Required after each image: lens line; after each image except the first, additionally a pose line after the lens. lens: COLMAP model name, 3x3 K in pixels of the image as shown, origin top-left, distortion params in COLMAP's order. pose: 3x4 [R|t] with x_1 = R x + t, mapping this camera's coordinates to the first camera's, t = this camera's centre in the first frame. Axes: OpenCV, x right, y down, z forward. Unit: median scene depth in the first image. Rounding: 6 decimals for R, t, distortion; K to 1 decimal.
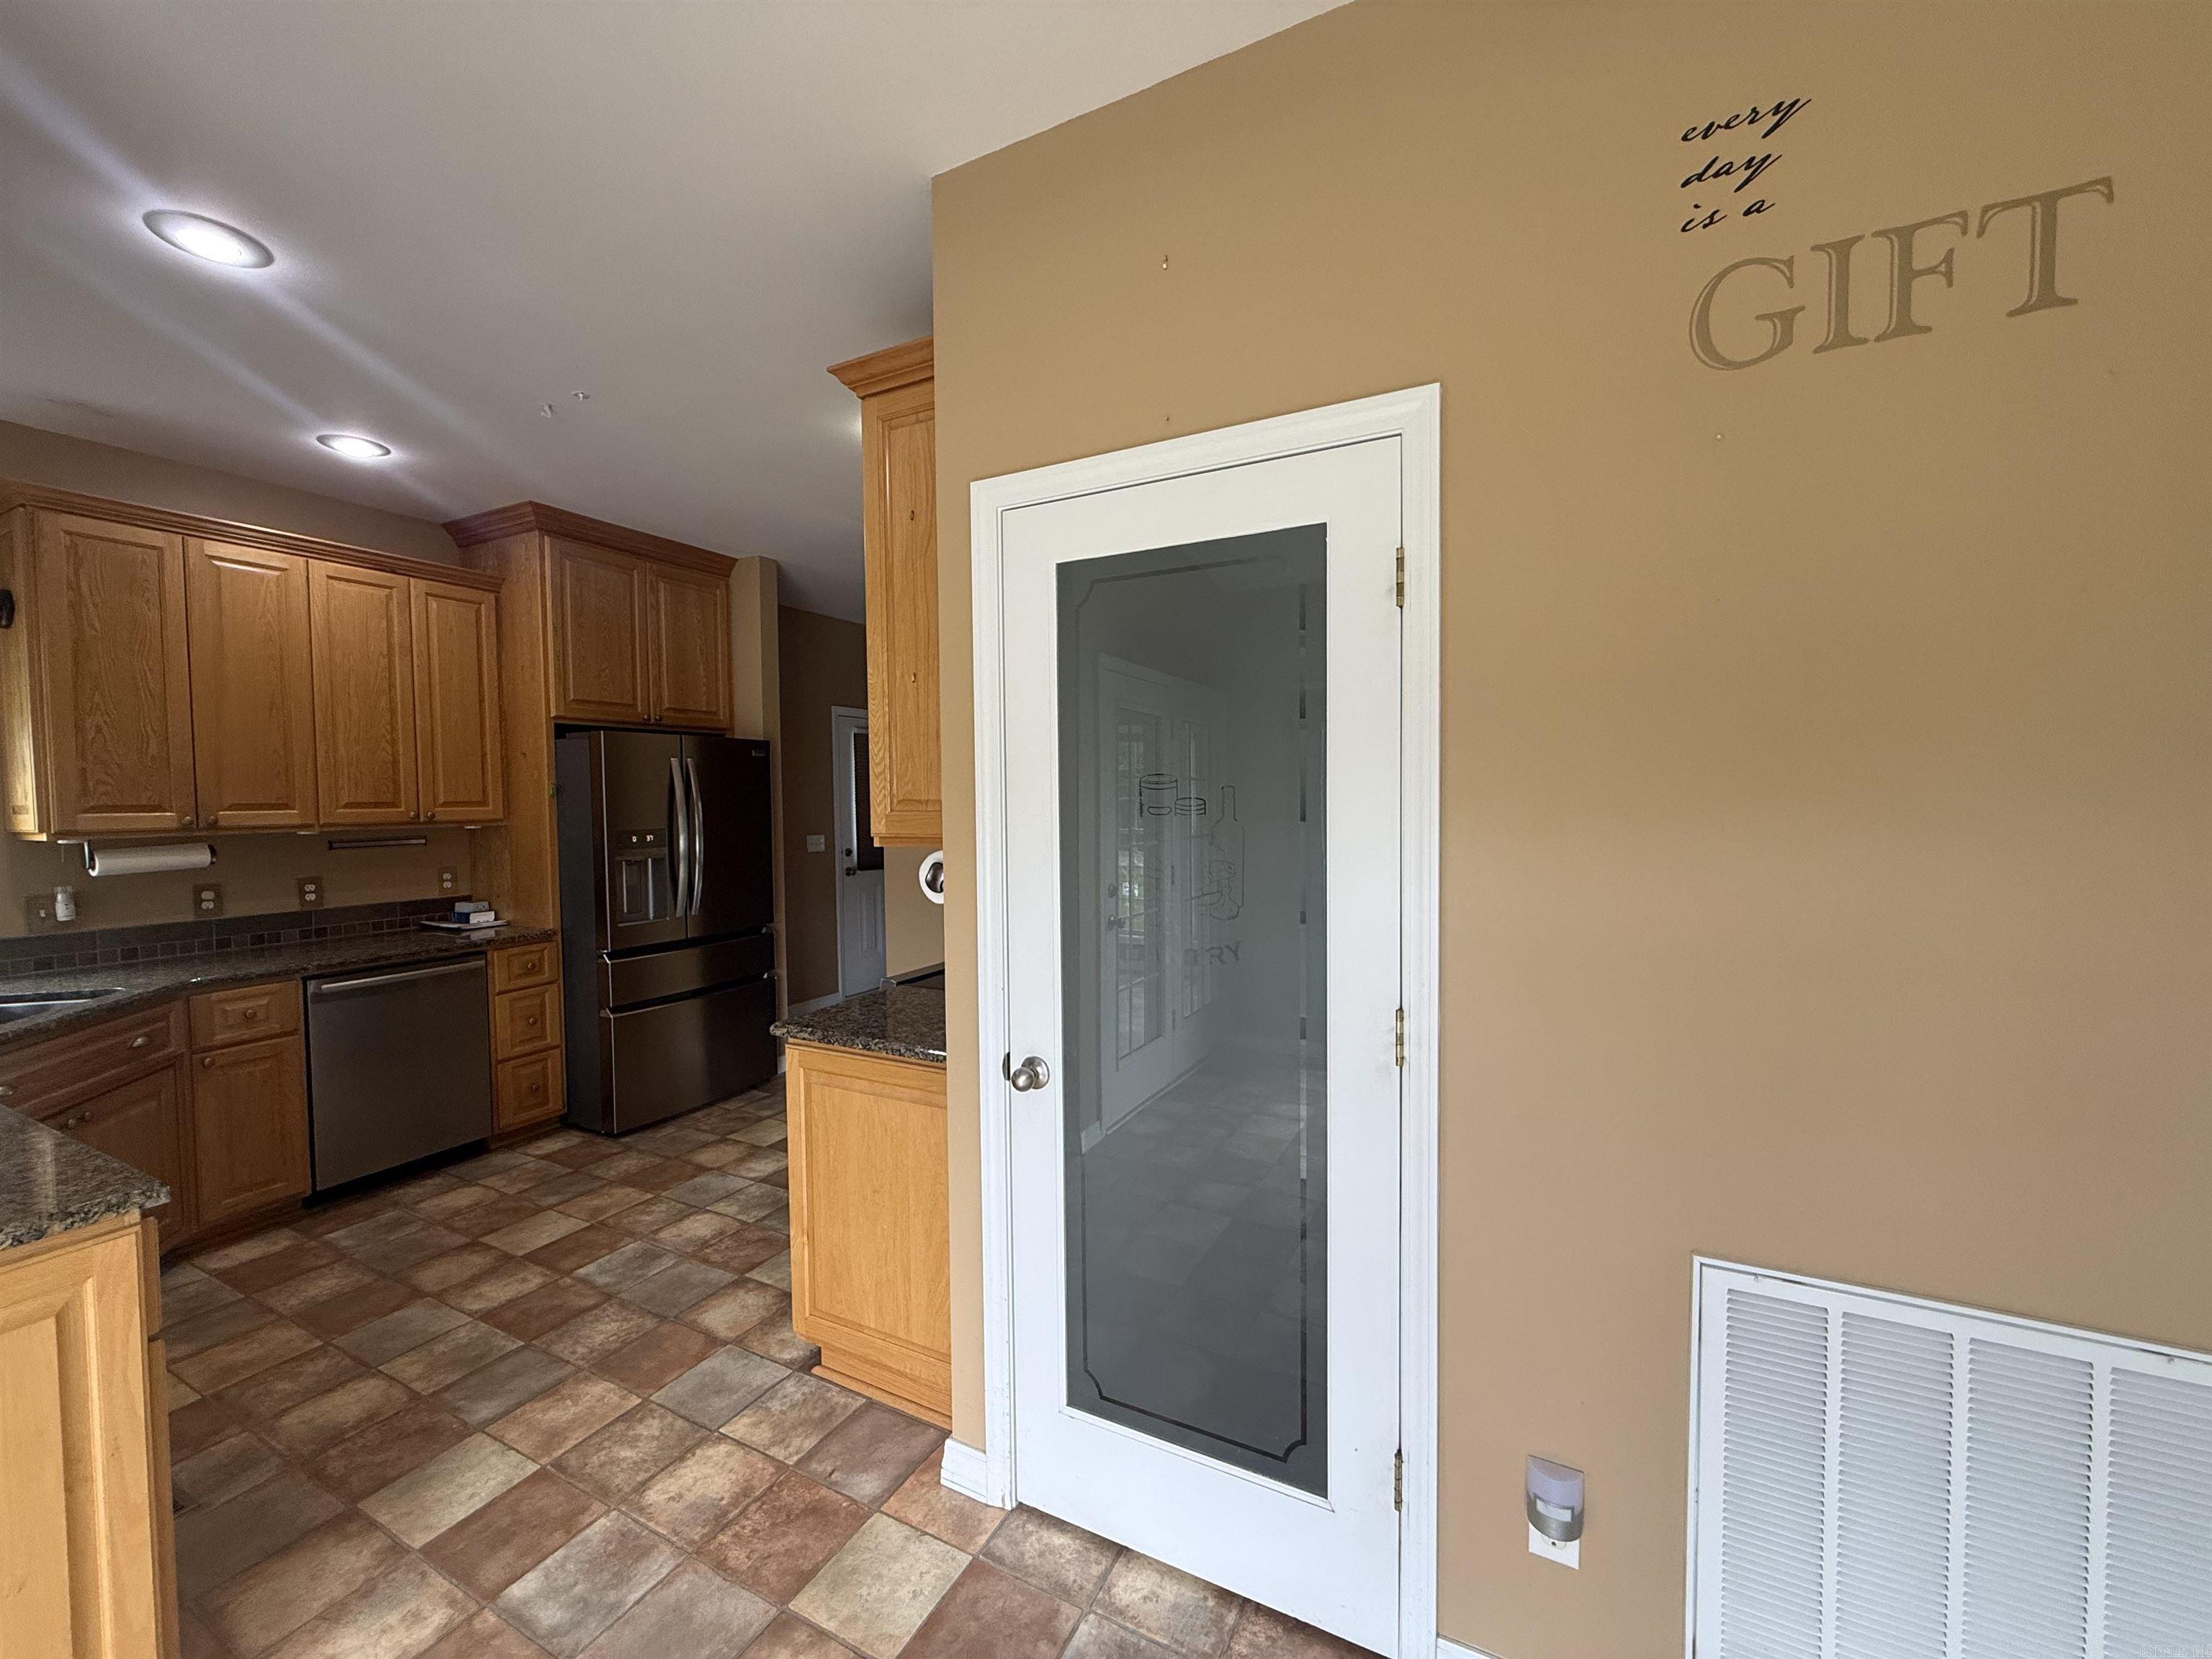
lens RADIAL K [[883.0, 0, 1099.9], [0, 883.0, 831.7], [0, 0, 1]] dist [-0.002216, 0.001139]
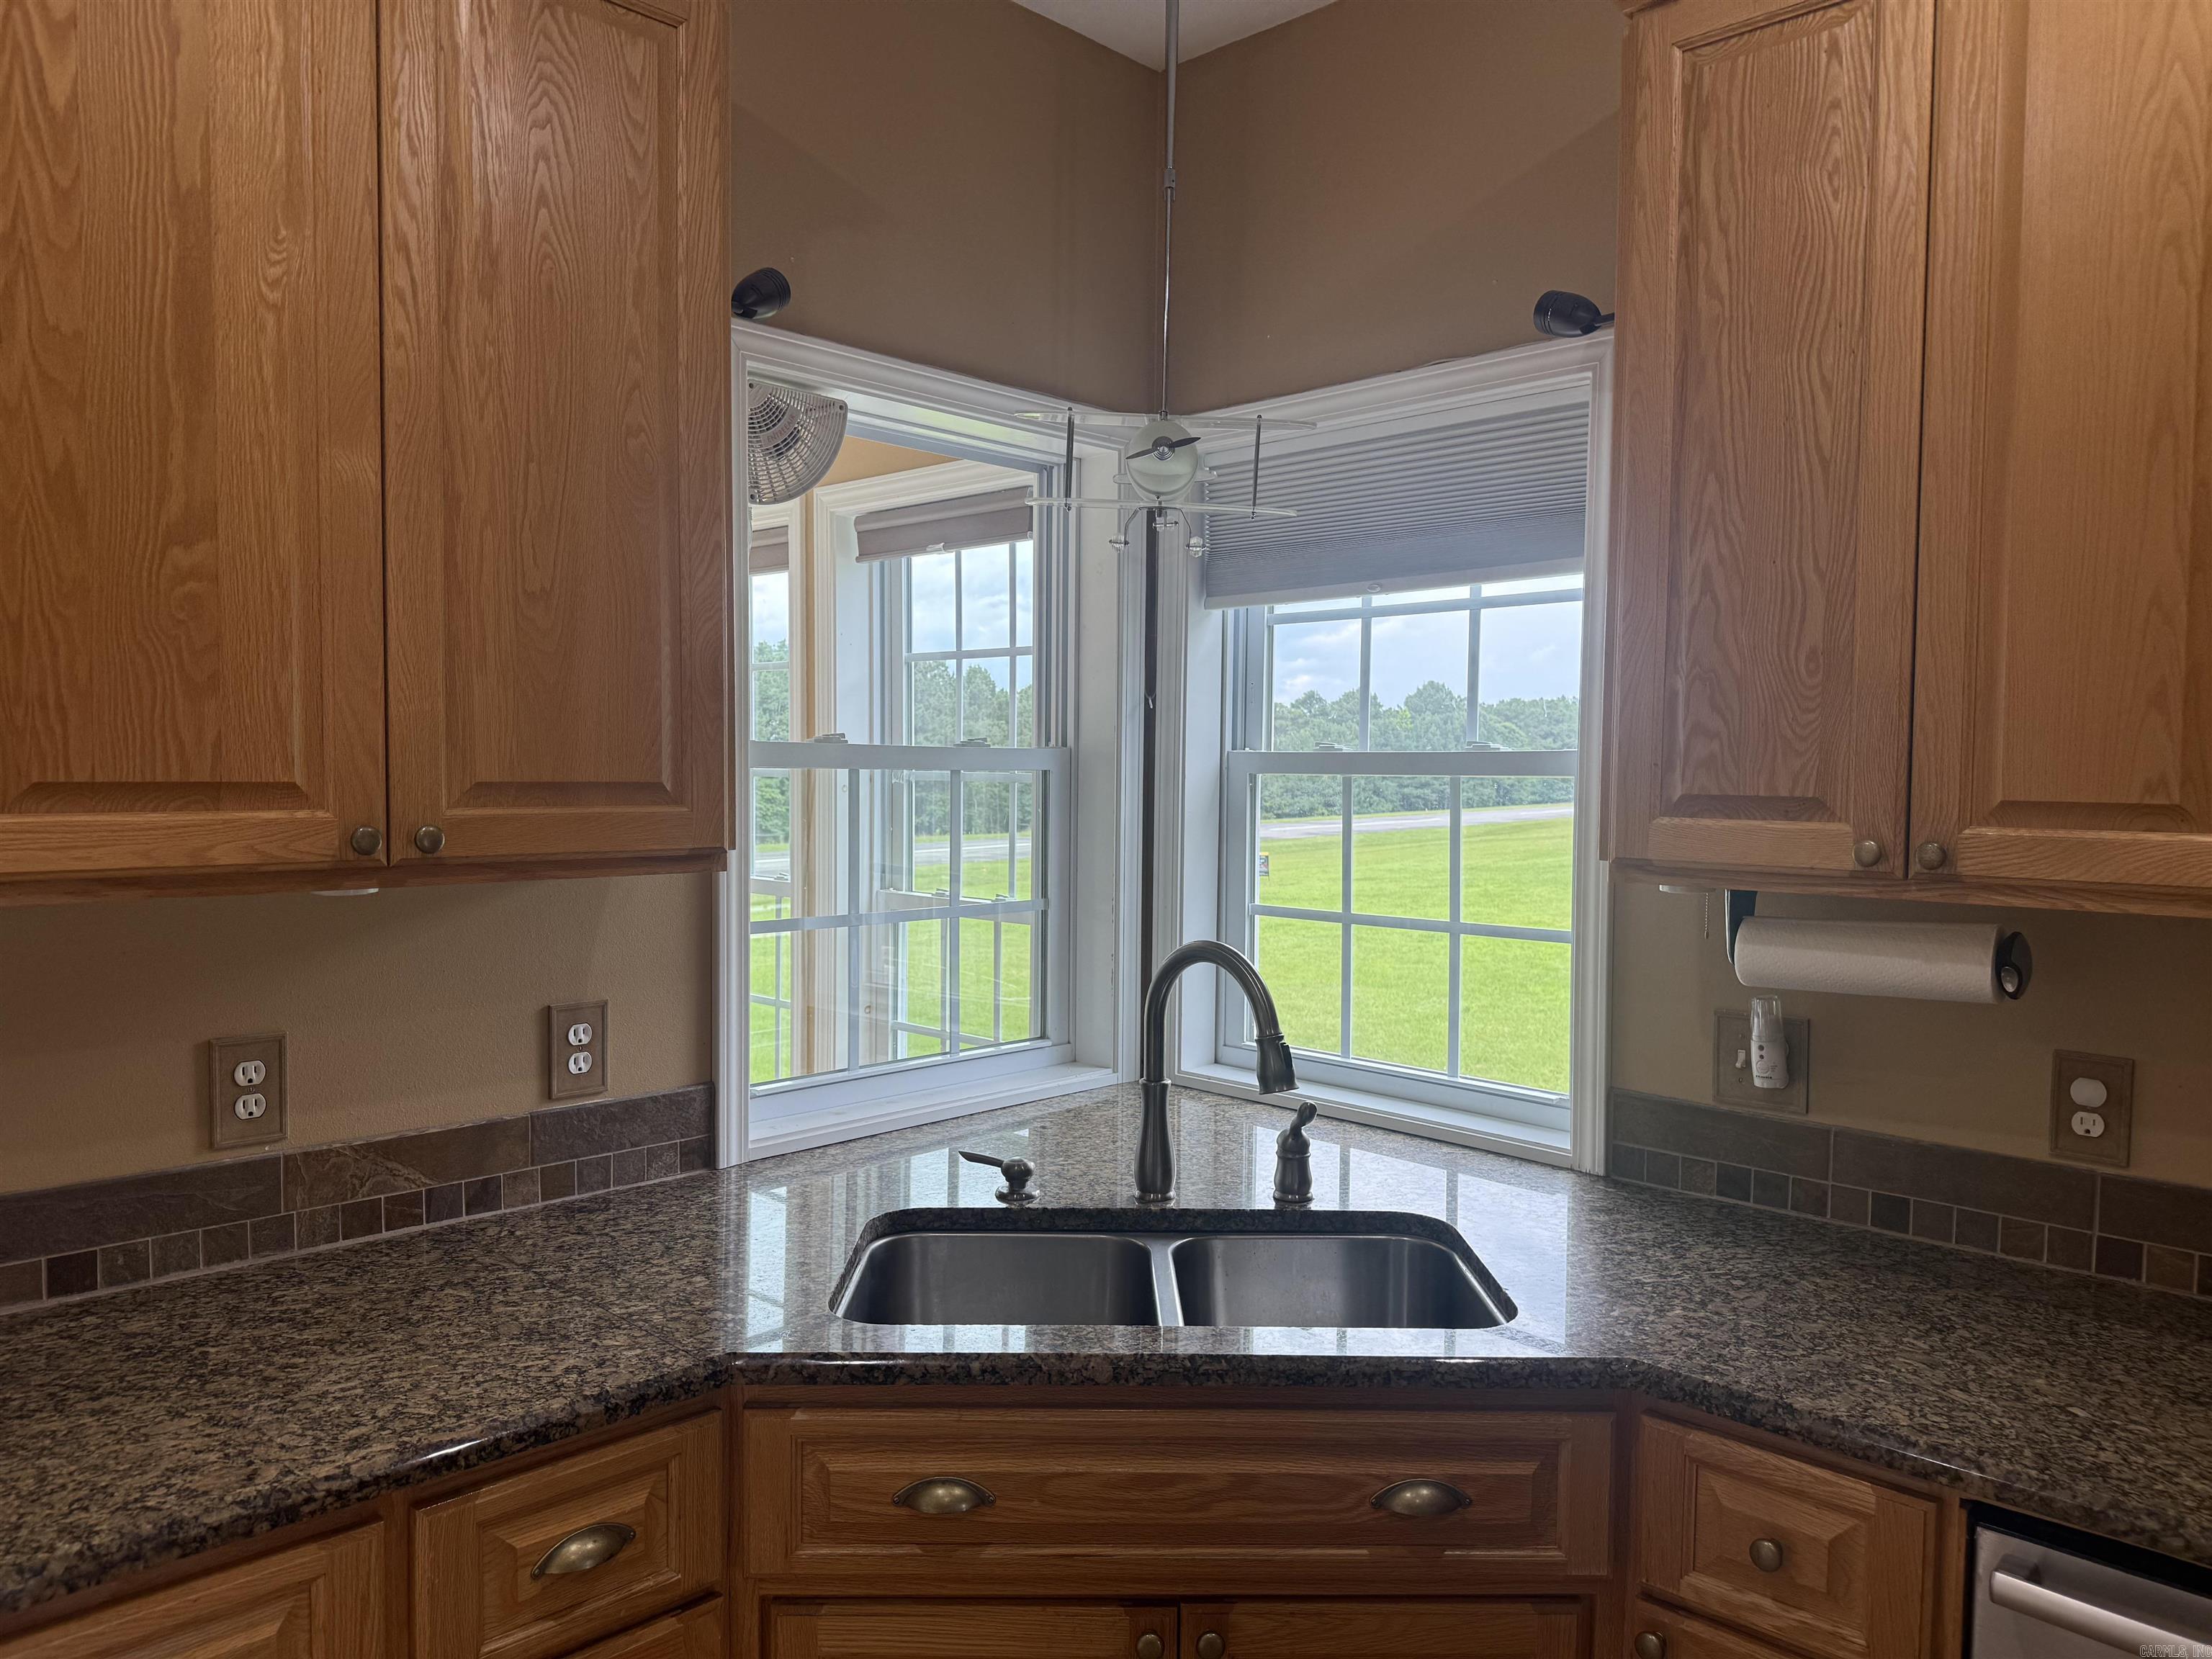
lens RADIAL K [[1550.4, 0, 1104.0], [0, 1550.4, 837.9], [0, 0, 1]] dist [0.028104, -0.032940]
pose [[-0.286246, 0.056807, -0.956471, -0.356390], [-0.045879, 0.996283, 0.072902, -0.037189], [0.957057, 0.064750, -0.282576, 0.741557]]
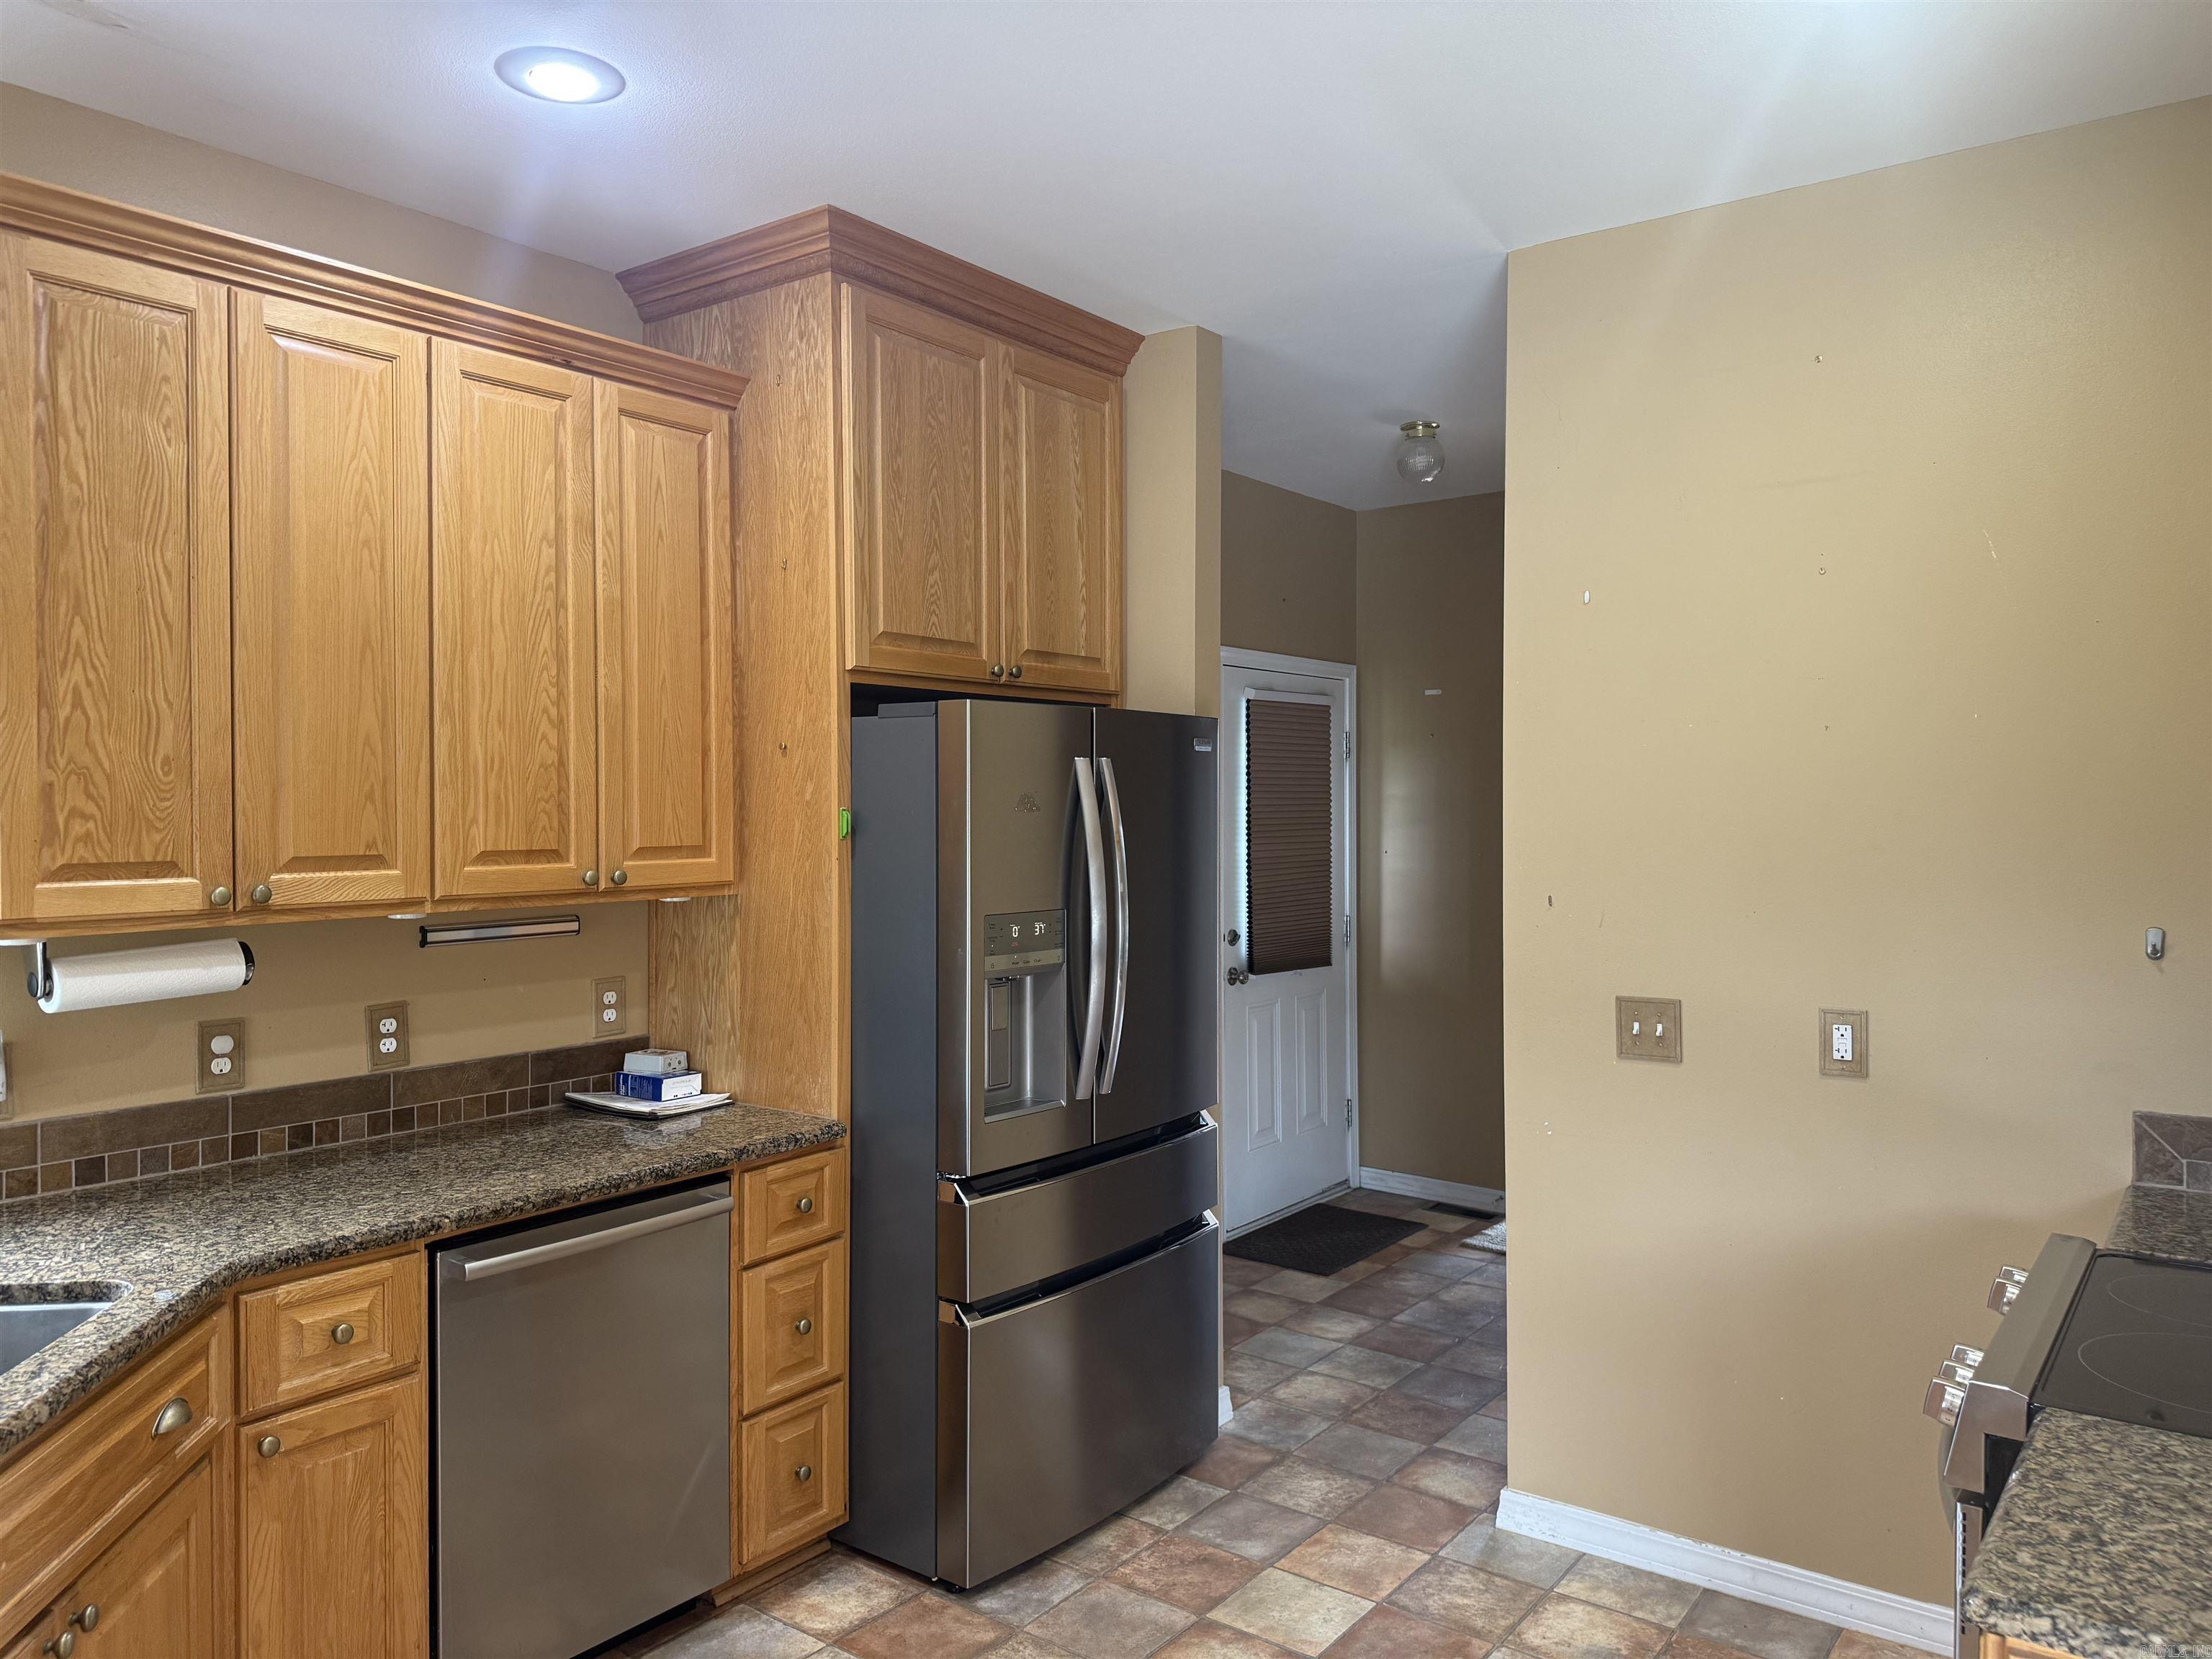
lens RADIAL K [[1550.4, 0, 1105.4], [0, 1550.4, 828.8], [0, 0, 1]] dist [0.028104, -0.032940]
pose [[0.985691, 0.013699, -0.168005, -0.364057], [-0.017562, 0.999614, -0.021525, -0.031366], [0.167645, 0.024167, 0.985551, 0.224364]]
